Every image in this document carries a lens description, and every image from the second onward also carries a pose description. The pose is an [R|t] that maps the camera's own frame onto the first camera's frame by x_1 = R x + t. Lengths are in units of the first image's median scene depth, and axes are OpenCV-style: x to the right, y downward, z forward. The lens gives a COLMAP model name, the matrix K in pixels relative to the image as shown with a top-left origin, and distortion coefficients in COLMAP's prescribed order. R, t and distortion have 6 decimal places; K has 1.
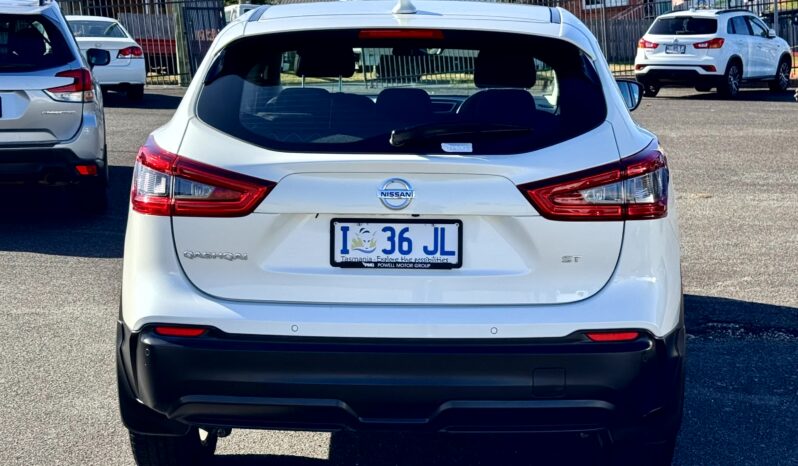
lens RADIAL K [[1413.9, 0, 398.3], [0, 1413.9, 235.6], [0, 0, 1]] dist [0.075453, 0.000000]
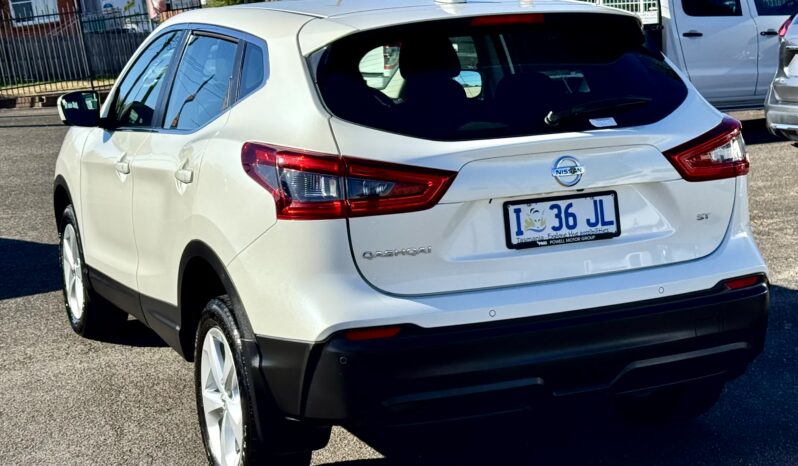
lens RADIAL K [[1413.9, 0, 398.7], [0, 1413.9, 234.8], [0, 0, 1]] dist [0.075453, 0.000000]
pose [[0.914343, -0.113699, 0.388651, -0.514715], [0.117641, 0.992961, 0.013727, -0.011720], [-0.387476, 0.033170, 0.921283, 0.093593]]
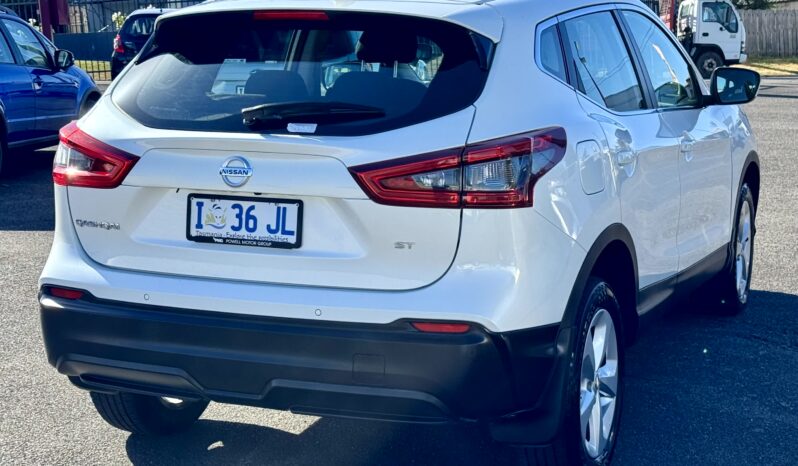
lens RADIAL K [[1413.9, 0, 400.4], [0, 1413.9, 230.0], [0, 0, 1]] dist [0.075453, 0.000000]
pose [[0.930398, 0.049222, -0.363232, 0.474360], [-0.050403, 0.998710, 0.006234, 0.000190], [0.363070, 0.012508, 0.931678, 0.091423]]
